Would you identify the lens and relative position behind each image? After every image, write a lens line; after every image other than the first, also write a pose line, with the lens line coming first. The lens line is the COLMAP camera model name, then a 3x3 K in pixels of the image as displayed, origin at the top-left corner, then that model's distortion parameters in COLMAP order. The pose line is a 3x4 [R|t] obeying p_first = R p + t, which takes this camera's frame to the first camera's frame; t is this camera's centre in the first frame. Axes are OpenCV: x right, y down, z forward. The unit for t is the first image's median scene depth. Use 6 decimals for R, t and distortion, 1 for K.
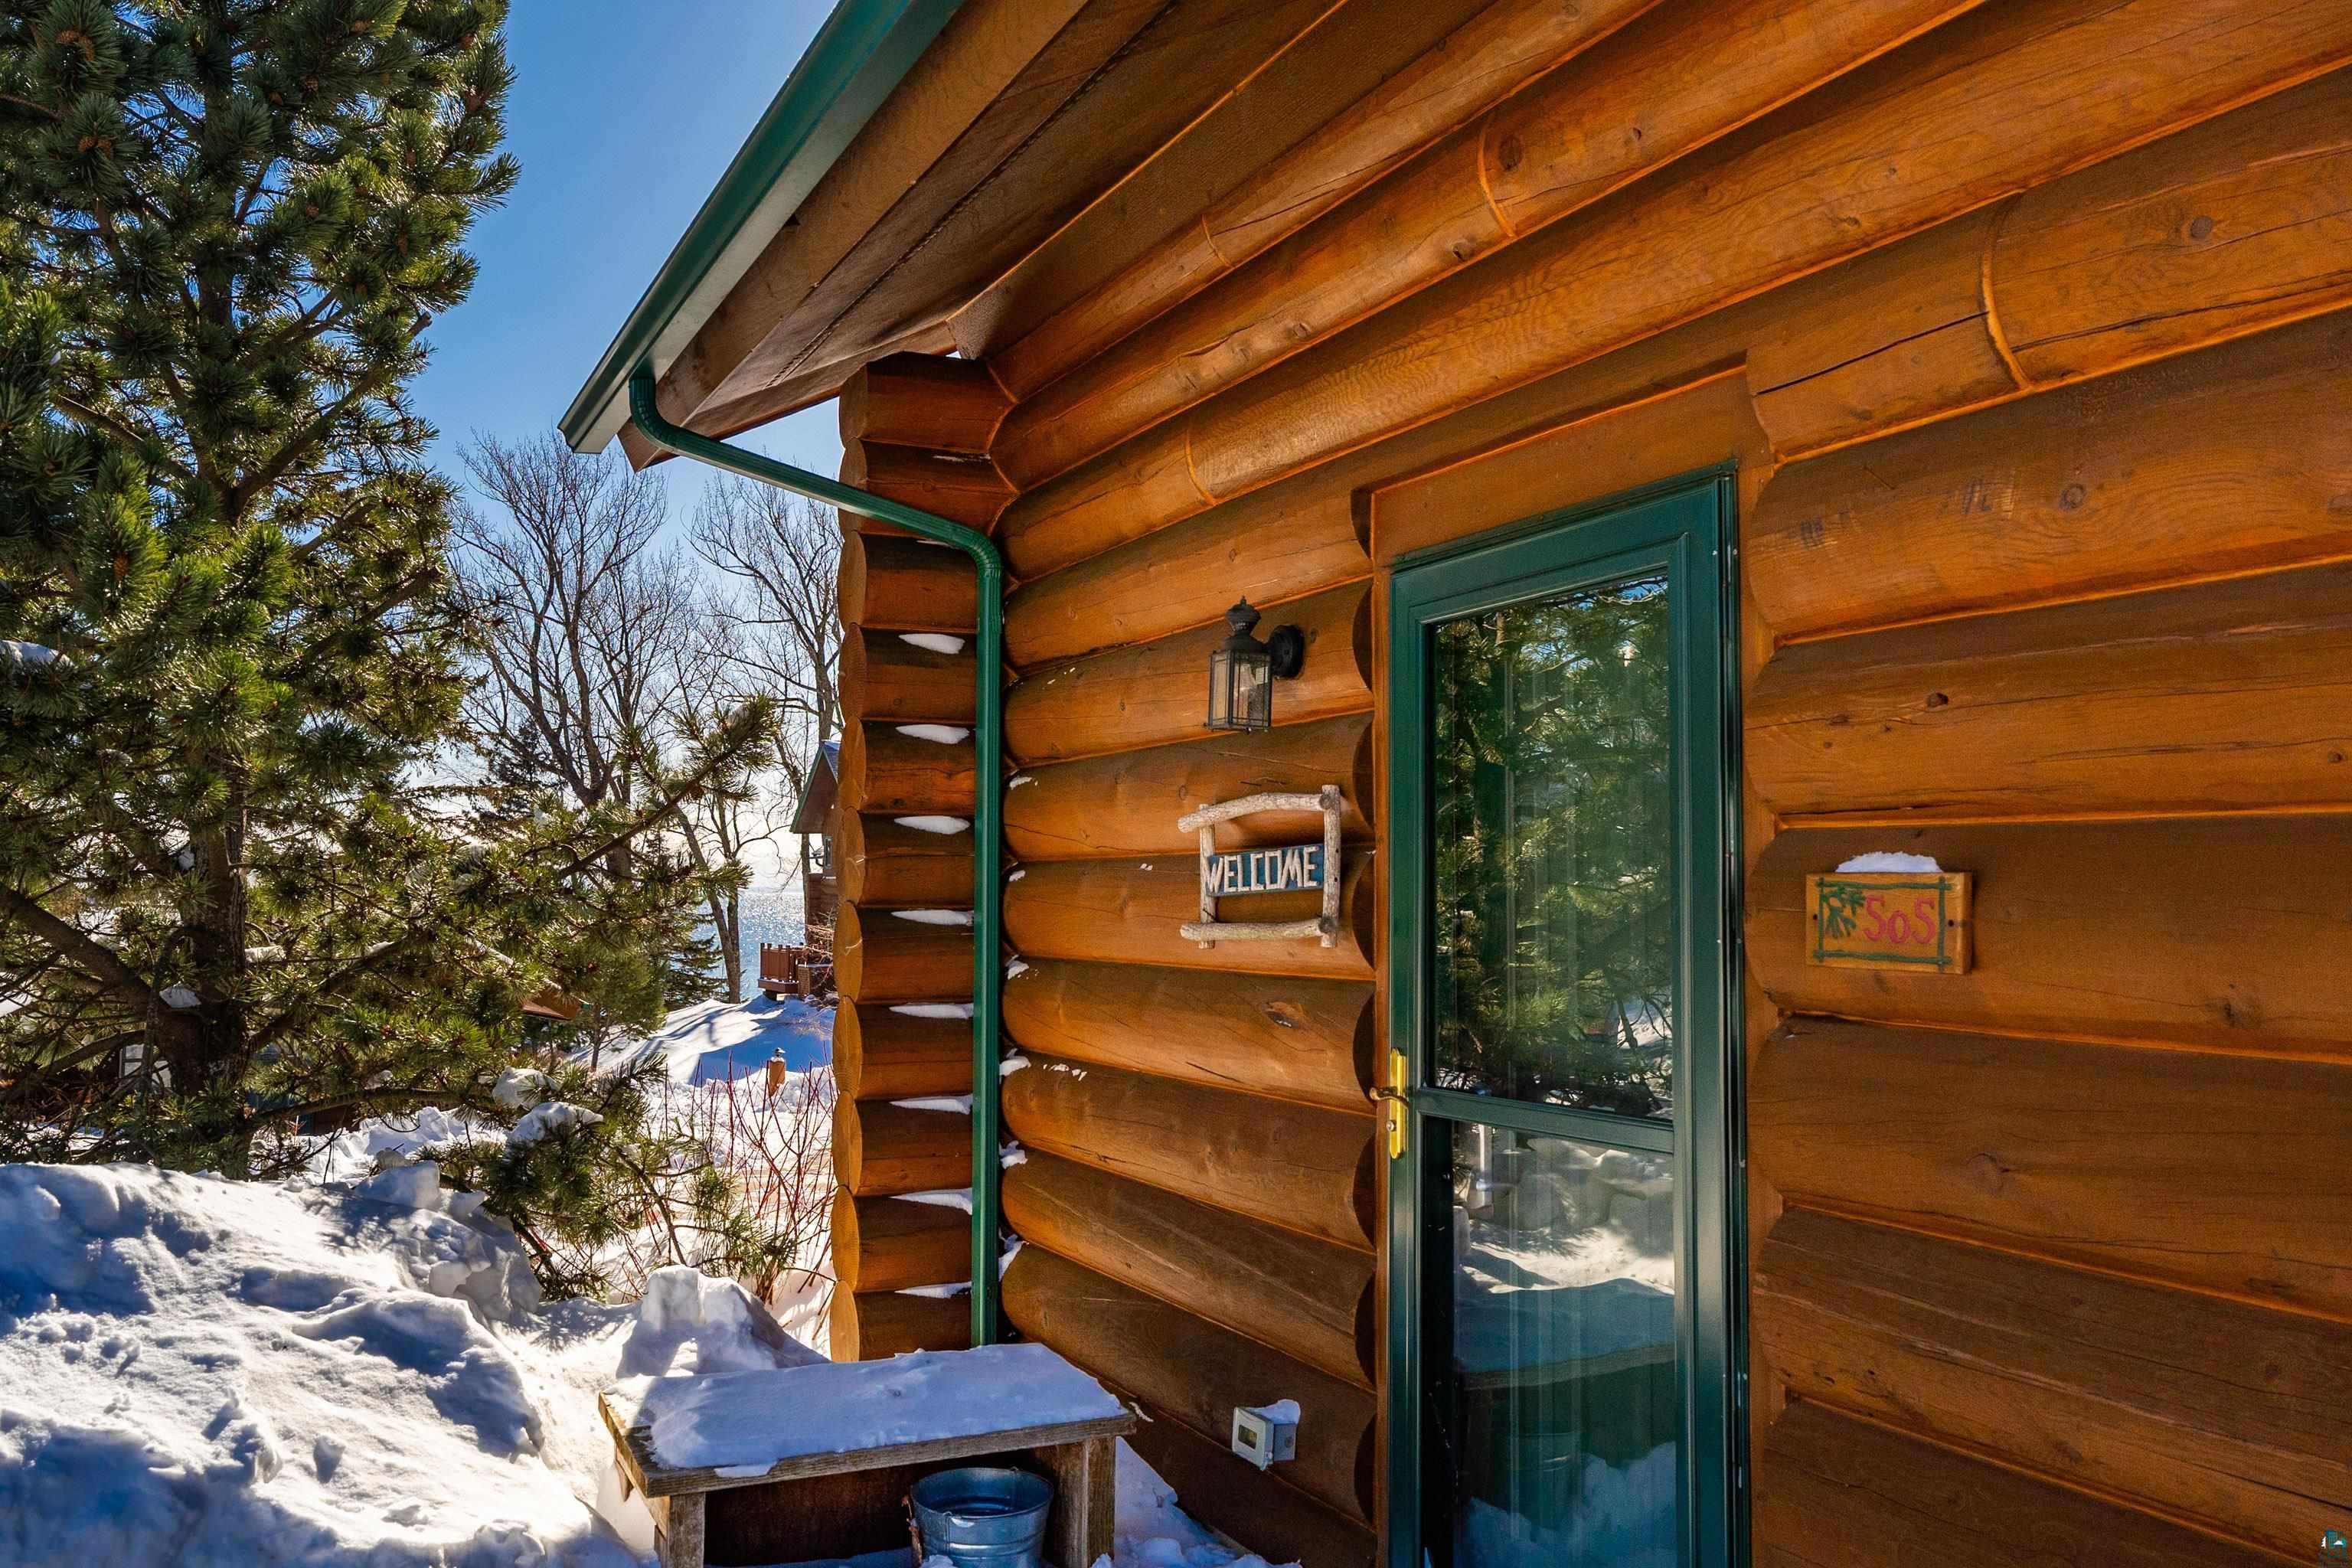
lens RADIAL K [[1970.3, 0, 1176.0], [0, 1970.3, 784.0], [0, 0, 1]] dist [0.001404, -0.004475]
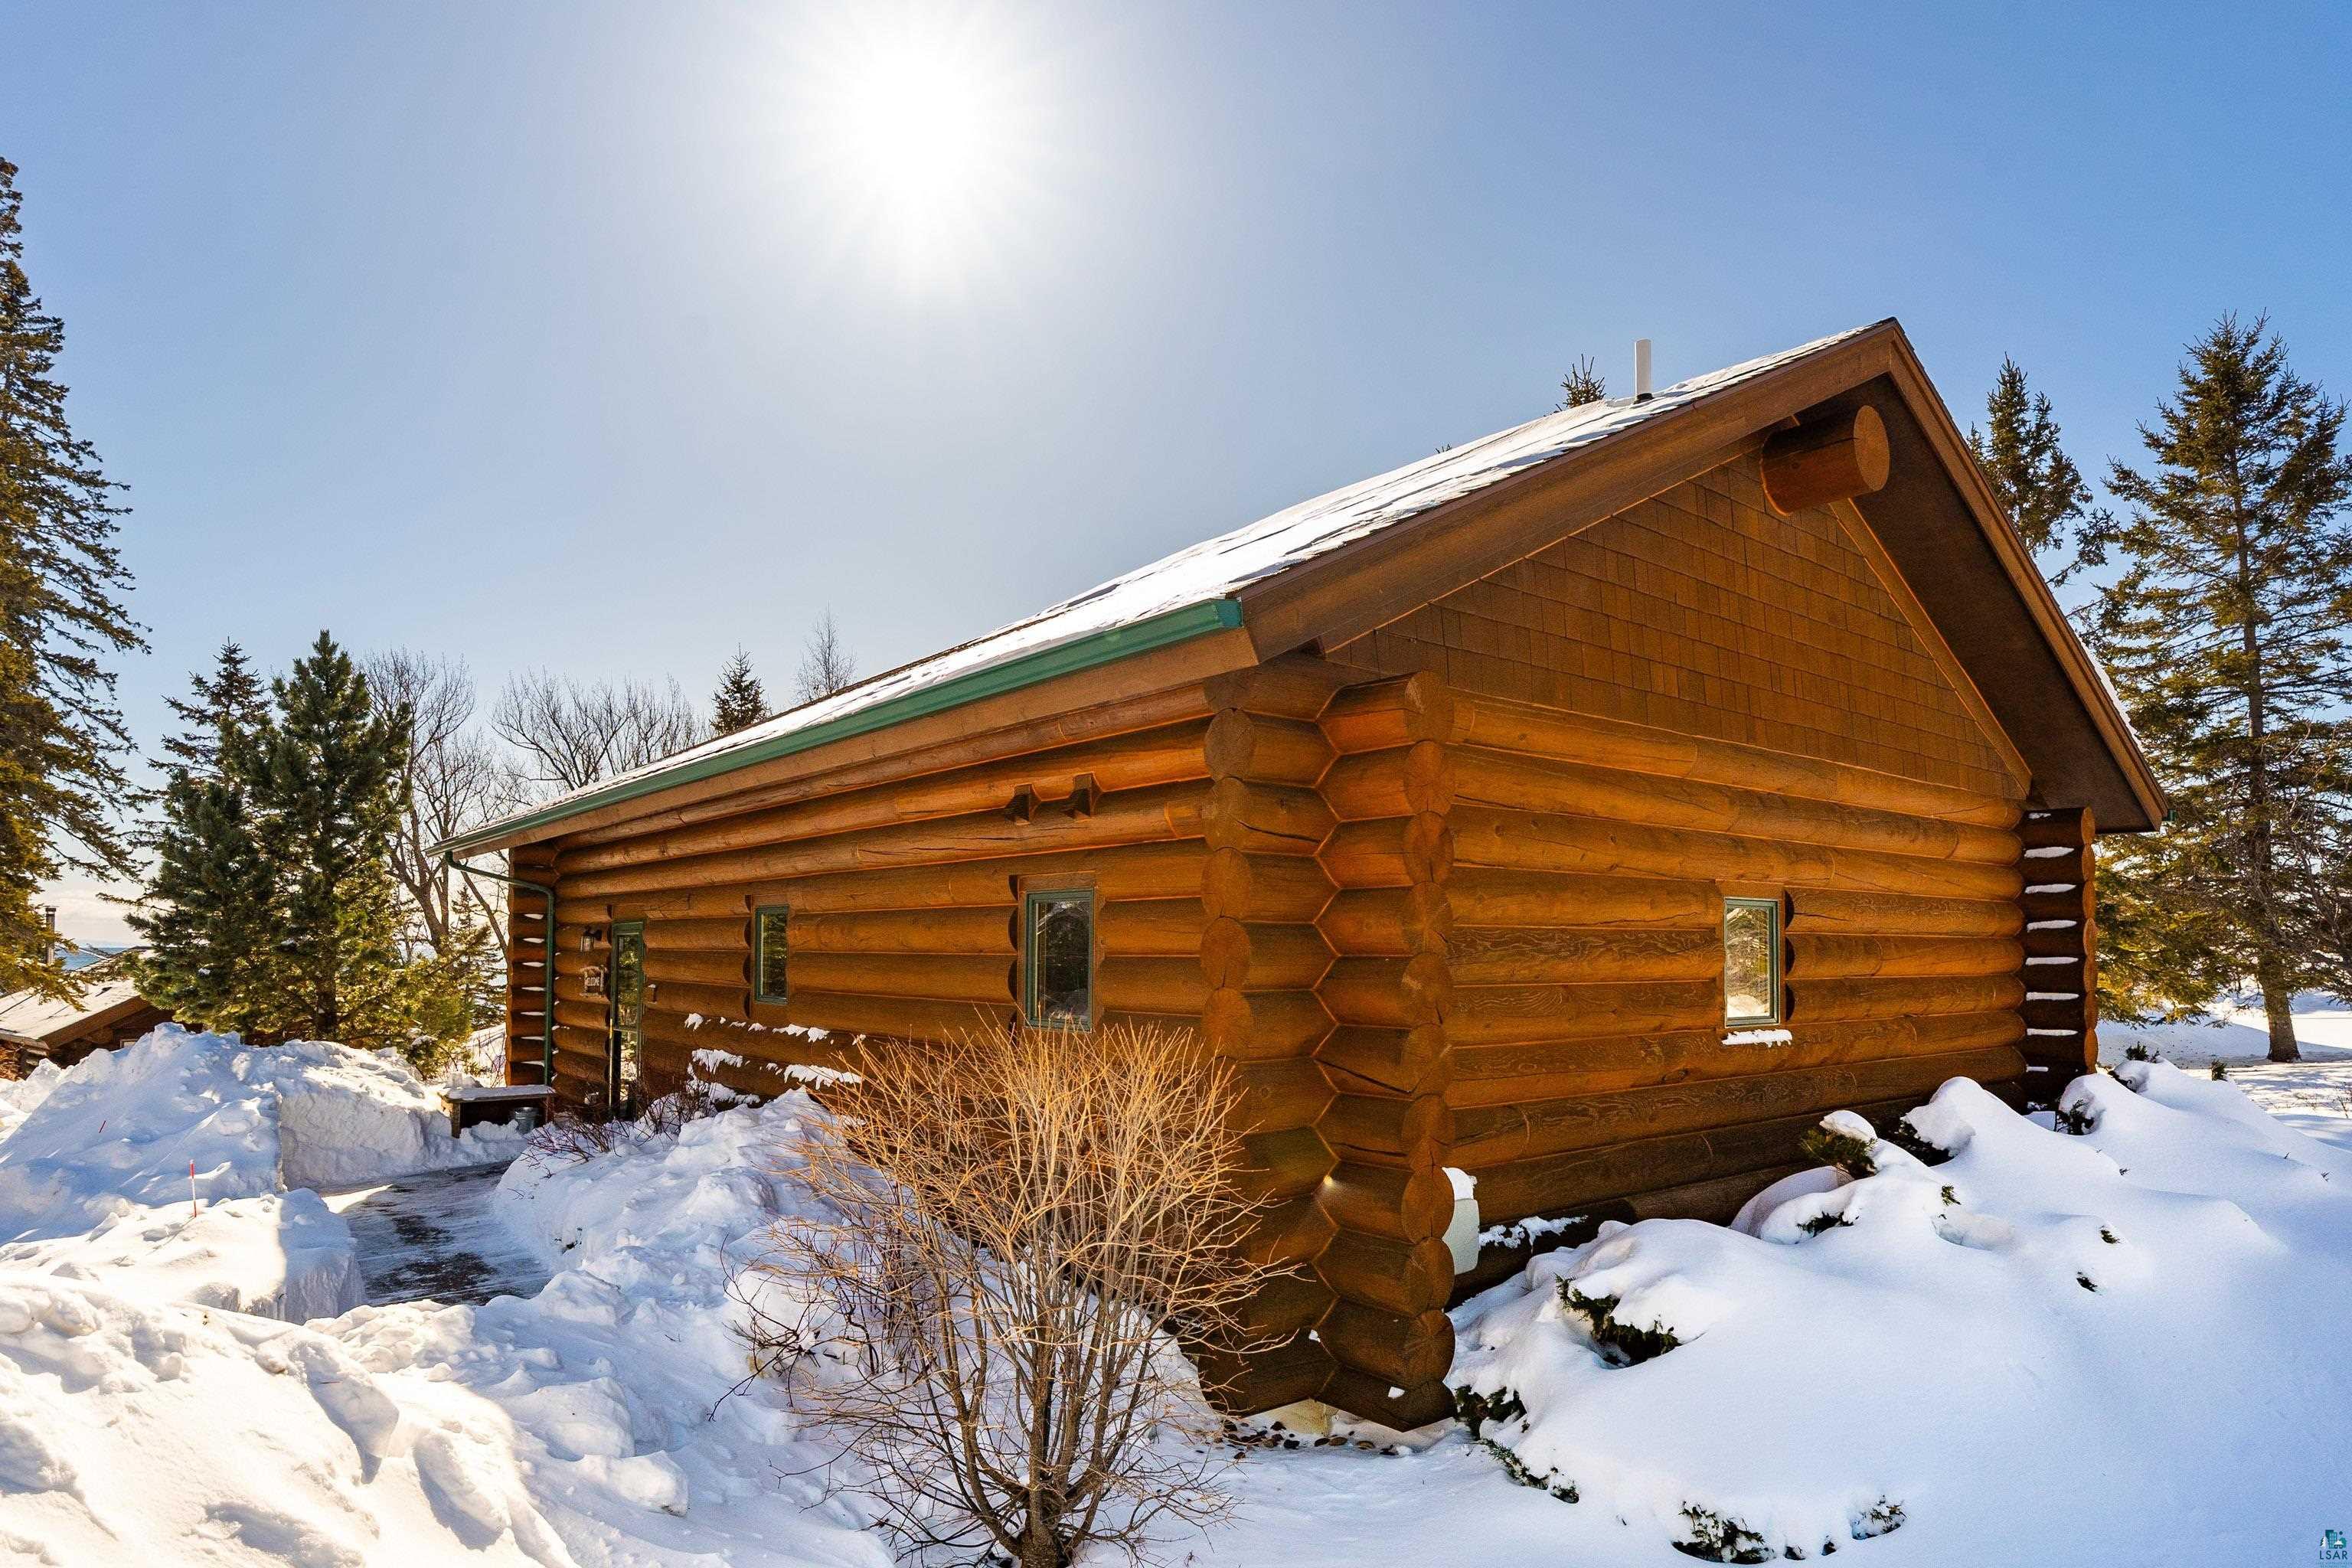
lens RADIAL K [[1307.9, 0, 1176.2], [0, 1307.9, 914.2], [0, 0, 1]] dist [0.002224, 0.001197]
pose [[0.971919, 0.010538, 0.235079, 0.481331], [-0.016868, 0.999547, 0.024934, -0.158535], [-0.234710, -0.028199, 0.971656, -1.719245]]
